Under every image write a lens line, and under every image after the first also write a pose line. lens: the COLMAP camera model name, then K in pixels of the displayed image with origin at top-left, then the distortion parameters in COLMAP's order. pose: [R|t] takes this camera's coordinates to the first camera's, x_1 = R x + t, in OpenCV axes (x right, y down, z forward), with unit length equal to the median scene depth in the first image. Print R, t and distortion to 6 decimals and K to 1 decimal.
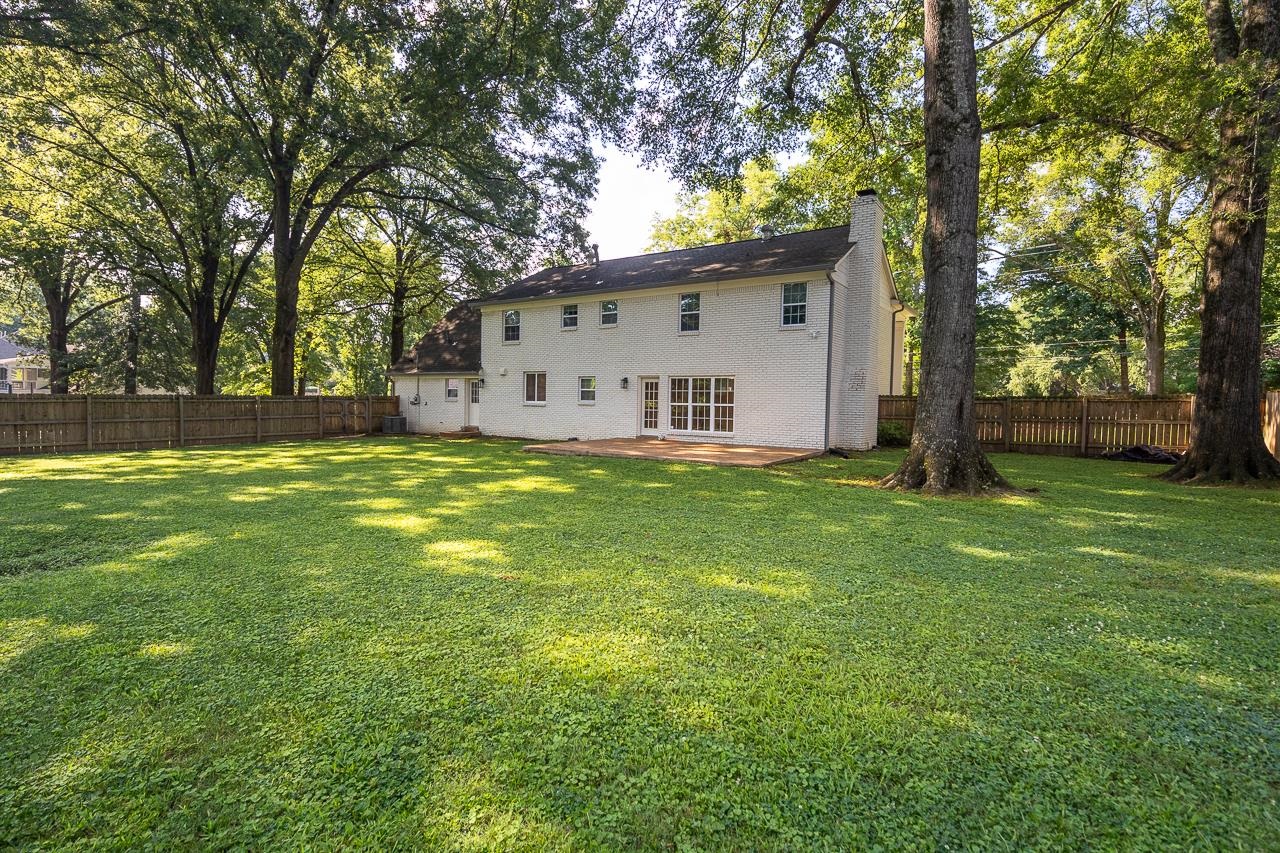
lens RADIAL K [[629.1, 0, 641.0], [0, 629.1, 422.1], [0, 0, 1]] dist [0.052388, -0.021647]
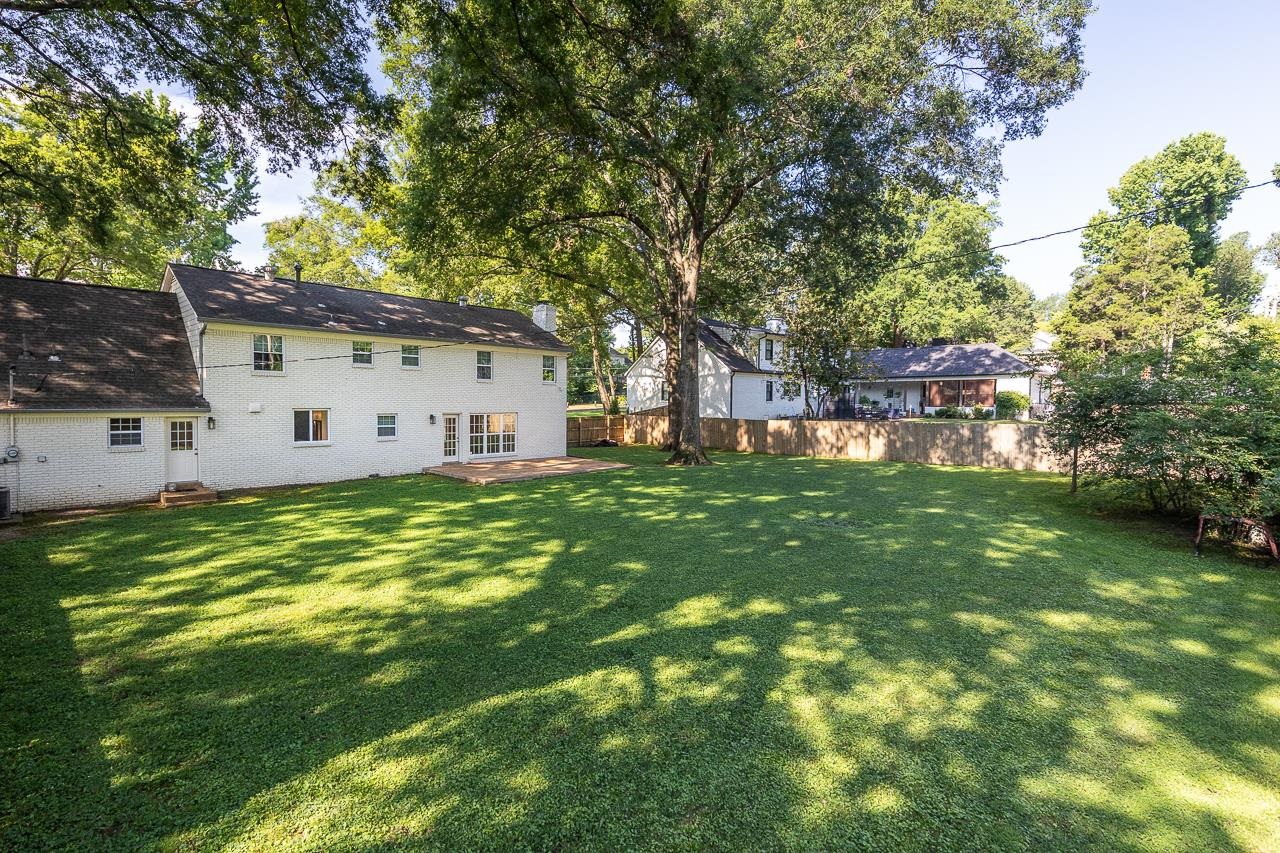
lens RADIAL K [[629.1, 0, 641.0], [0, 629.1, 422.1], [0, 0, 1]] dist [0.052388, -0.021647]
pose [[0.148642, -0.033237, 0.988332, -1.151272], [0.047207, 0.998534, 0.026481, -0.071595], [-0.987764, 0.042720, 0.149993, 0.460459]]
